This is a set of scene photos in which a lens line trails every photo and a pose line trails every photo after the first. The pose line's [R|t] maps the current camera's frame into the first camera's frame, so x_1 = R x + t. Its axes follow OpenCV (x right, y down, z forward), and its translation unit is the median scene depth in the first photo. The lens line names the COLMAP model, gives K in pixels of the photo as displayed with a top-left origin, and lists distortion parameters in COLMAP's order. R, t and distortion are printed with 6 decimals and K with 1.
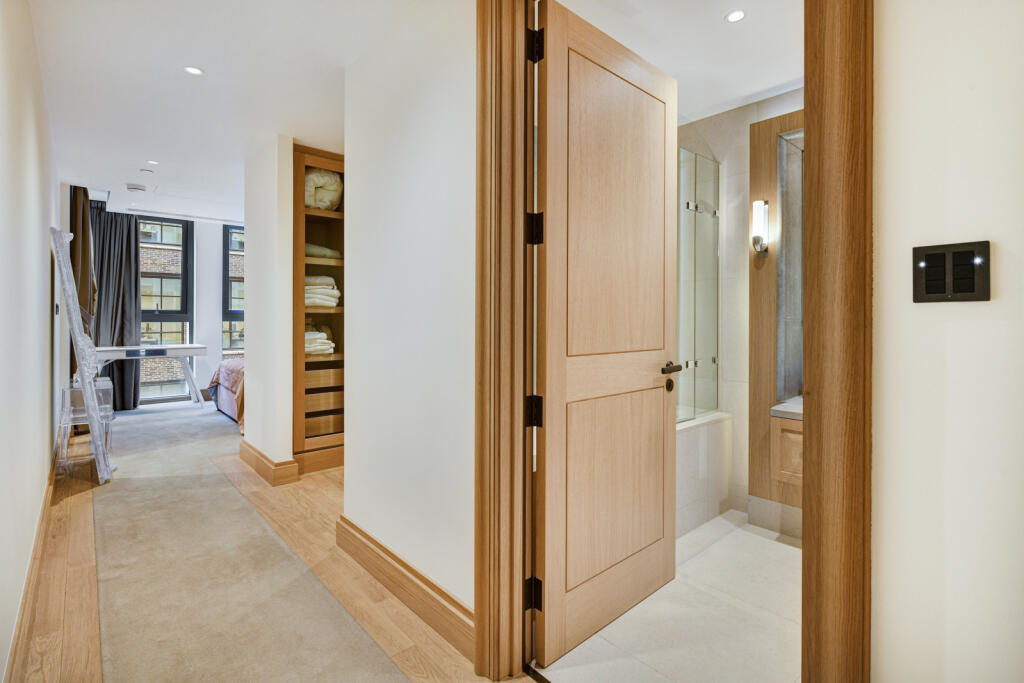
lens RADIAL K [[481.1, 0, 511.2], [0, 481.1, 316.5], [0, 0, 1]] dist [-0.003059, -0.000518]
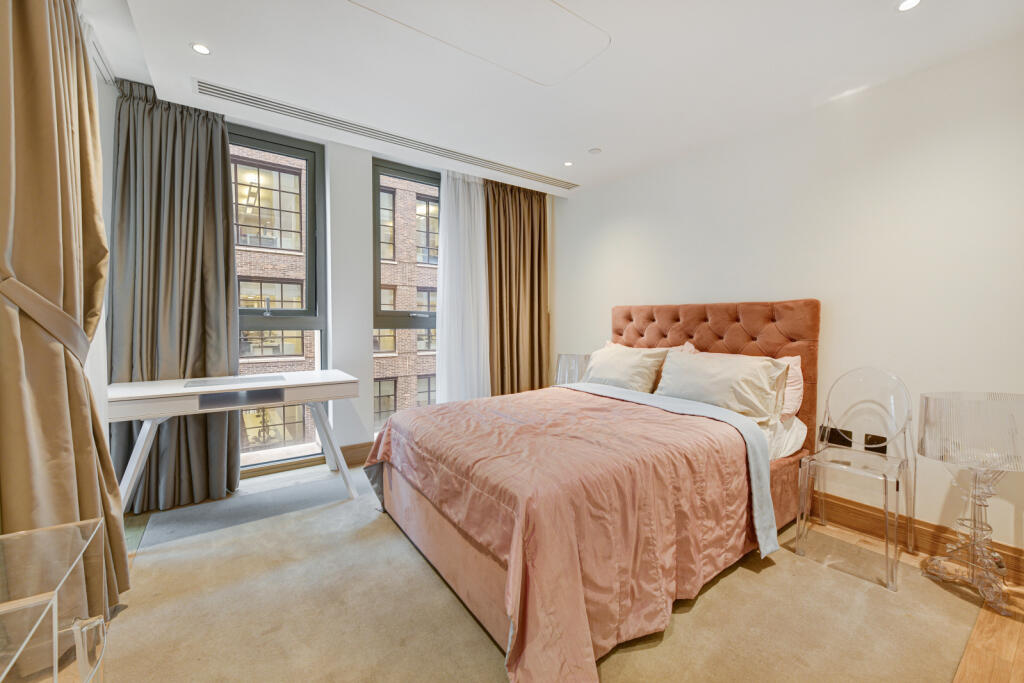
lens RADIAL K [[408.6, 0, 516.7], [0, 408.6, 327.6], [0, 0, 1]] dist [0.001078, 0.000115]
pose [[0.993674, -0.004750, -0.112199, -0.397821], [0.006819, 0.999814, 0.018063, 0.001439], [0.112092, -0.018714, 0.993522, 0.562331]]
